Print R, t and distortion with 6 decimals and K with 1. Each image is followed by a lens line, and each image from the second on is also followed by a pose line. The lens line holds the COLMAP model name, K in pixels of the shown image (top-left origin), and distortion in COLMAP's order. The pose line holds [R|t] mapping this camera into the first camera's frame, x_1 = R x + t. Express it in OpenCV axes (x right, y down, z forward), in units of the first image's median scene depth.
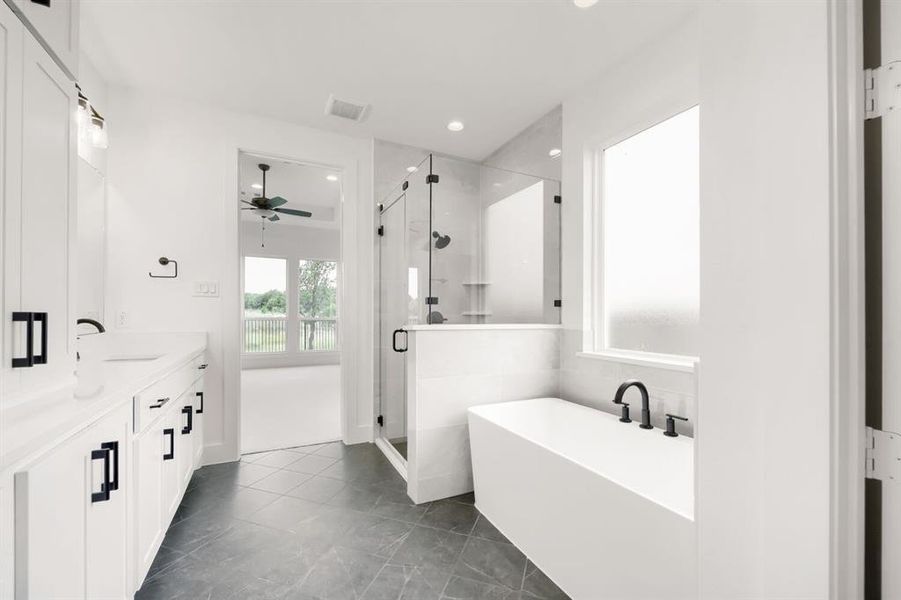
lens RADIAL K [[367.7, 0, 446.4], [0, 367.7, 311.6], [0, 0, 1]] dist [0.000889, 0.000032]
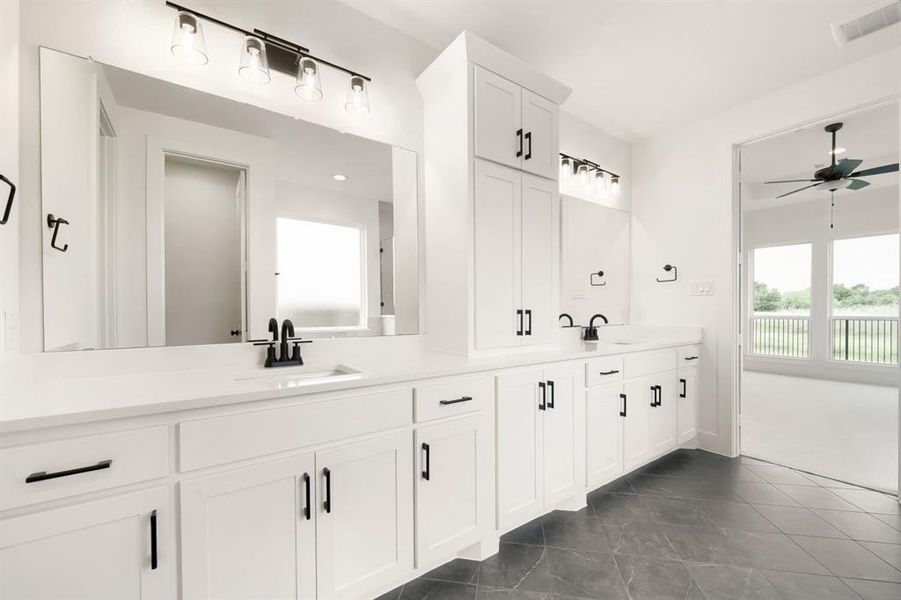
lens RADIAL K [[367.7, 0, 446.4], [0, 367.7, 311.6], [0, 0, 1]] dist [0.000889, 0.000032]
pose [[0.157429, -0.003397, -0.987524, 0.286359], [0.007866, 0.999967, -0.002186, 0.003860], [0.987499, -0.007424, 0.157451, 0.074688]]
